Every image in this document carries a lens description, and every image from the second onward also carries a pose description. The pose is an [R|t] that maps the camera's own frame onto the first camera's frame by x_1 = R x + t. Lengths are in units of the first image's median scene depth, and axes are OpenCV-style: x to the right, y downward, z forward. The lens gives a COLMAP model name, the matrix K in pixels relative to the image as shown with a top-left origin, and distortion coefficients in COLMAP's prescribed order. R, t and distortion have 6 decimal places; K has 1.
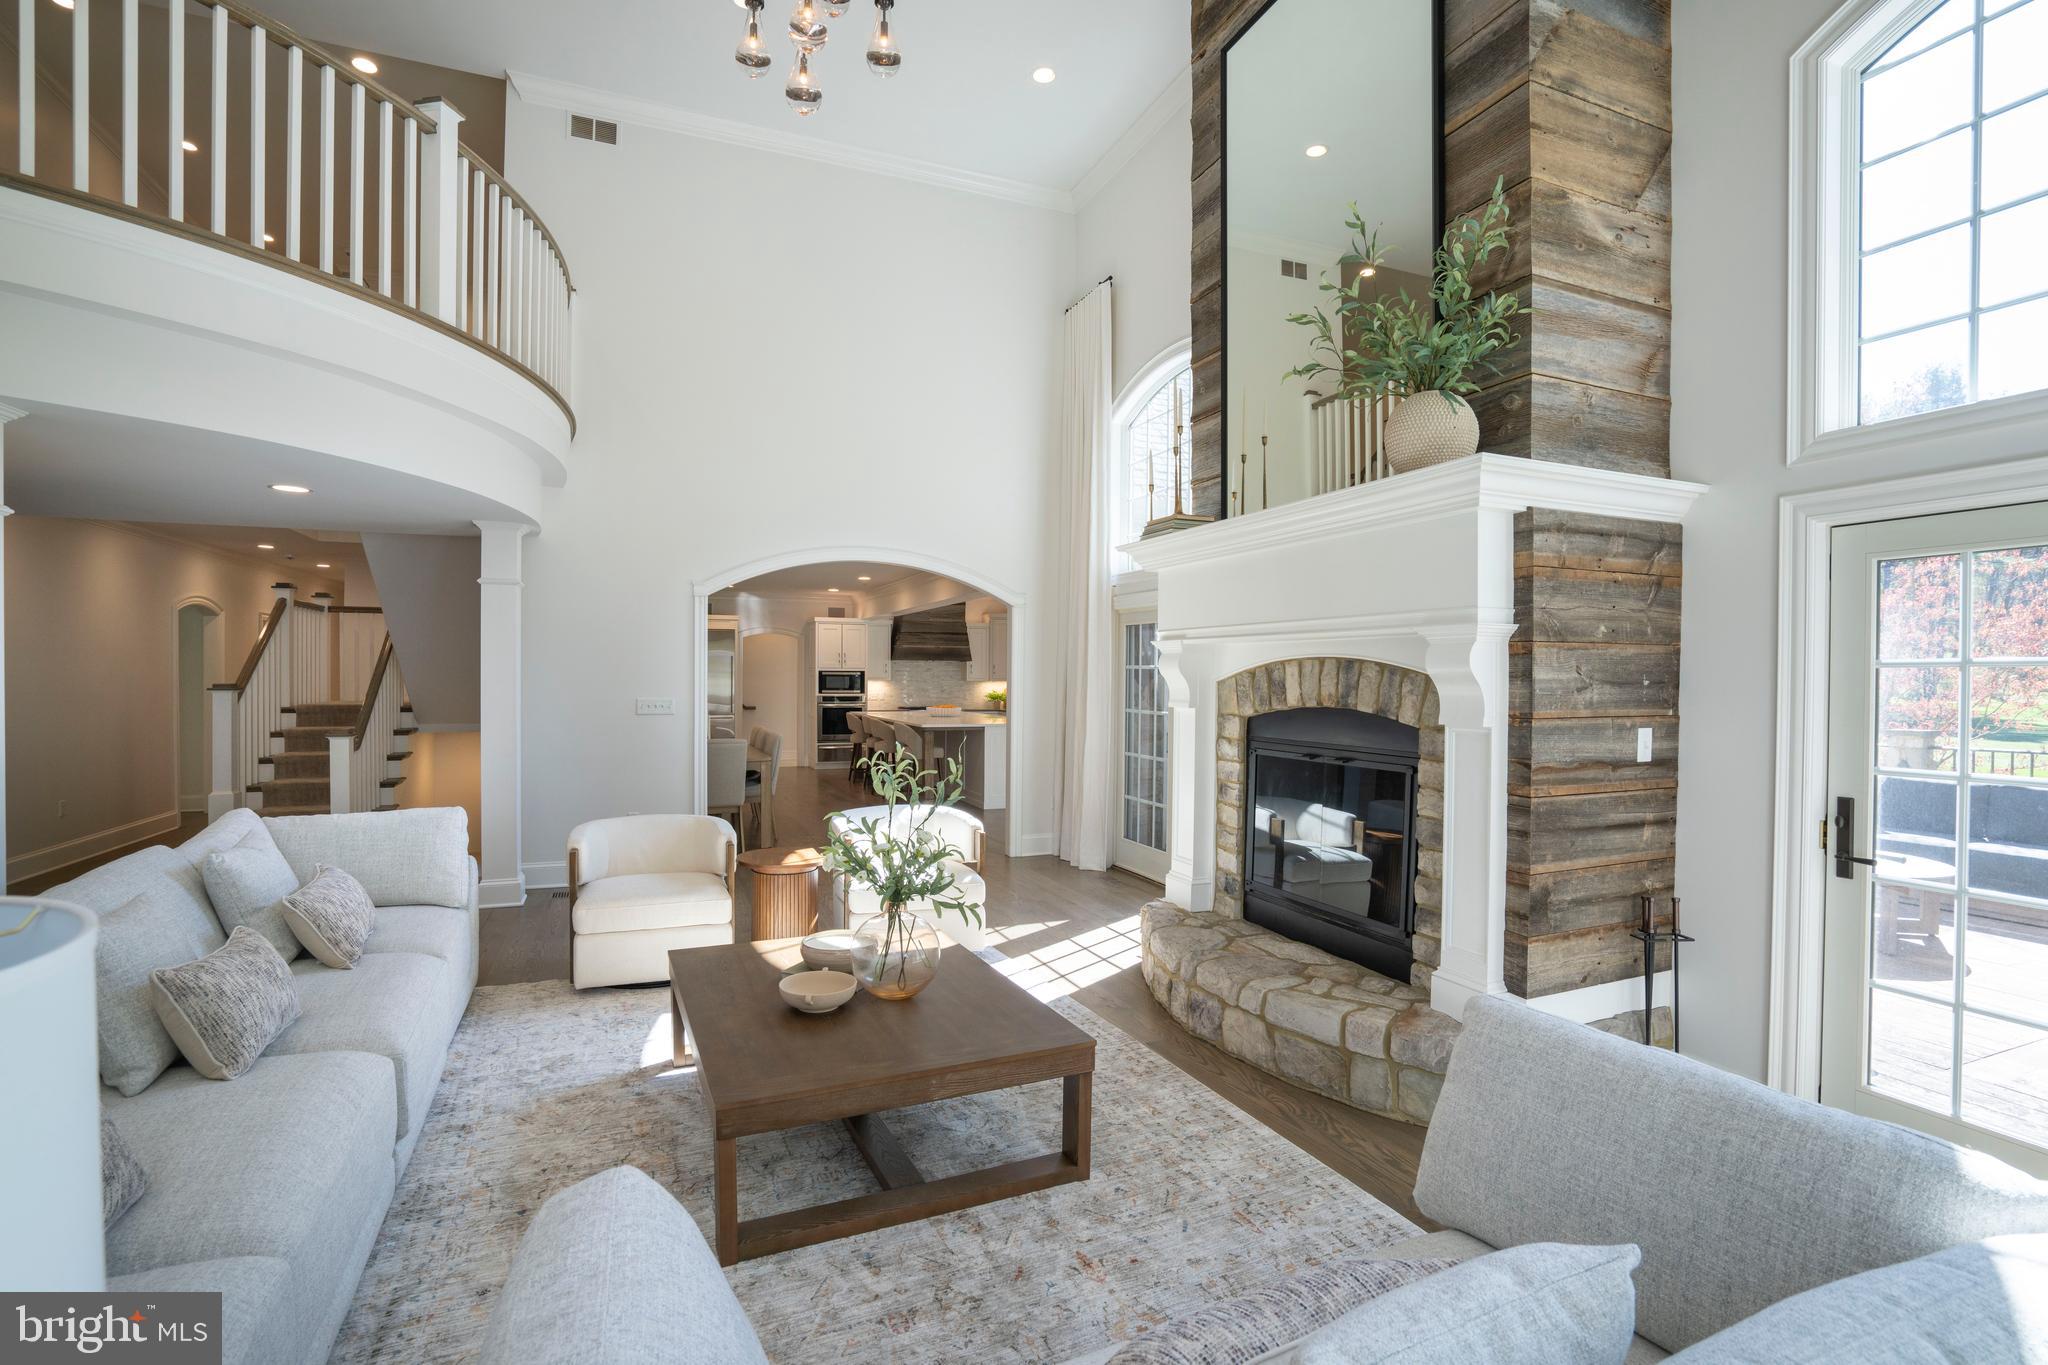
lens RADIAL K [[937.6, 0, 1048.0], [0, 937.6, 685.2], [0, 0, 1]] dist [-0.029006, 0.001038]
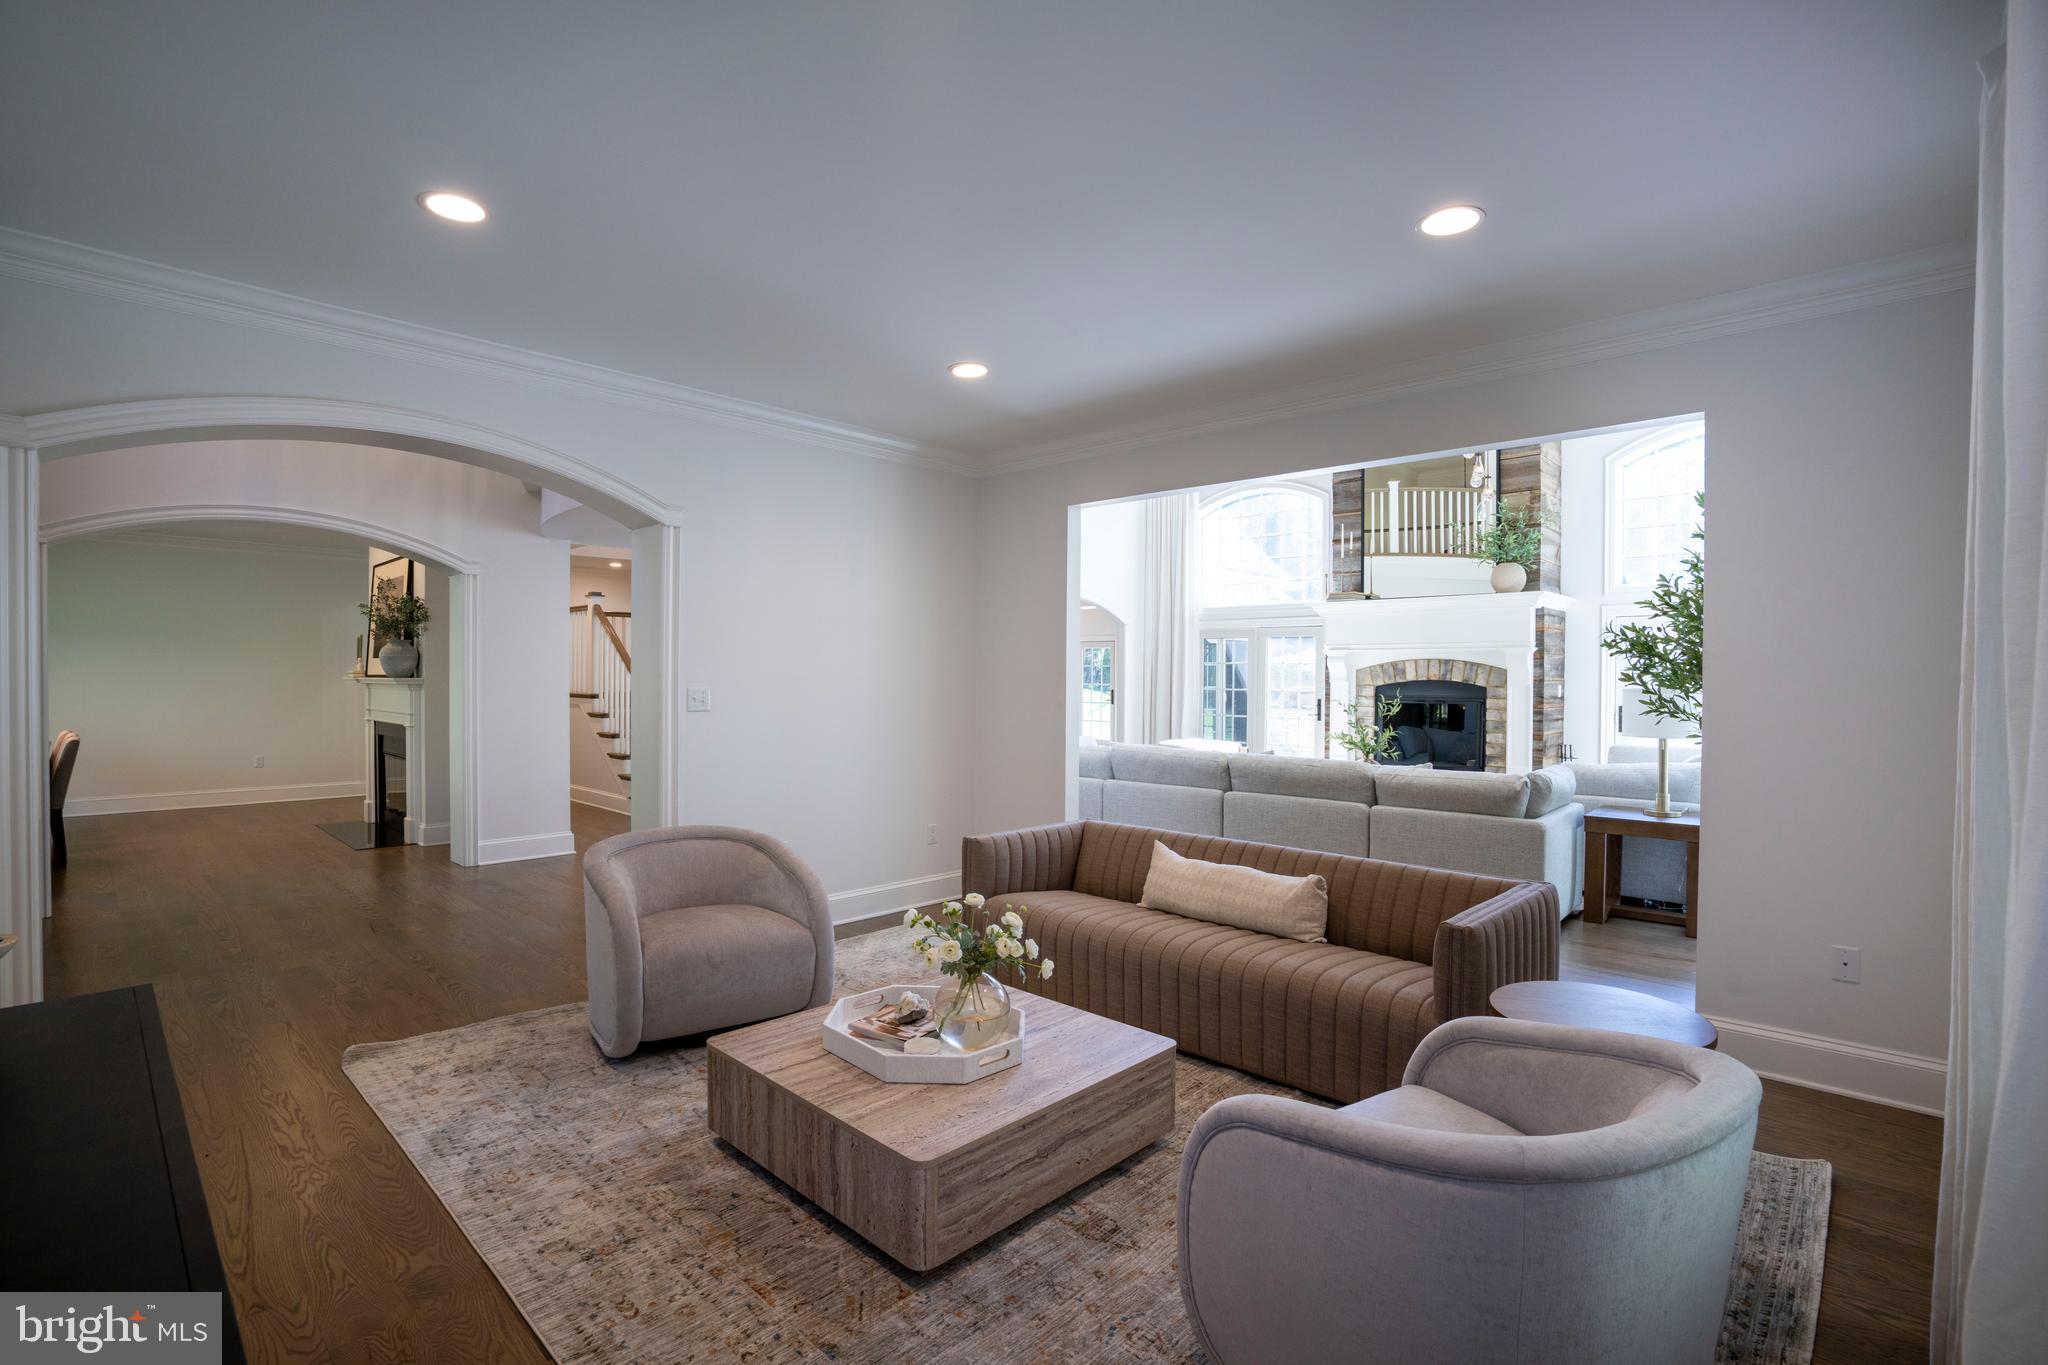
lens RADIAL K [[937.6, 0, 1048.0], [0, 937.6, 685.2], [0, 0, 1]] dist [-0.029006, 0.001038]
pose [[0.923527, -0.005738, 0.383491, -1.561916], [0.004417, 0.999981, 0.004327, 0.023256], [-0.383508, -0.002303, 0.923534, -0.838444]]
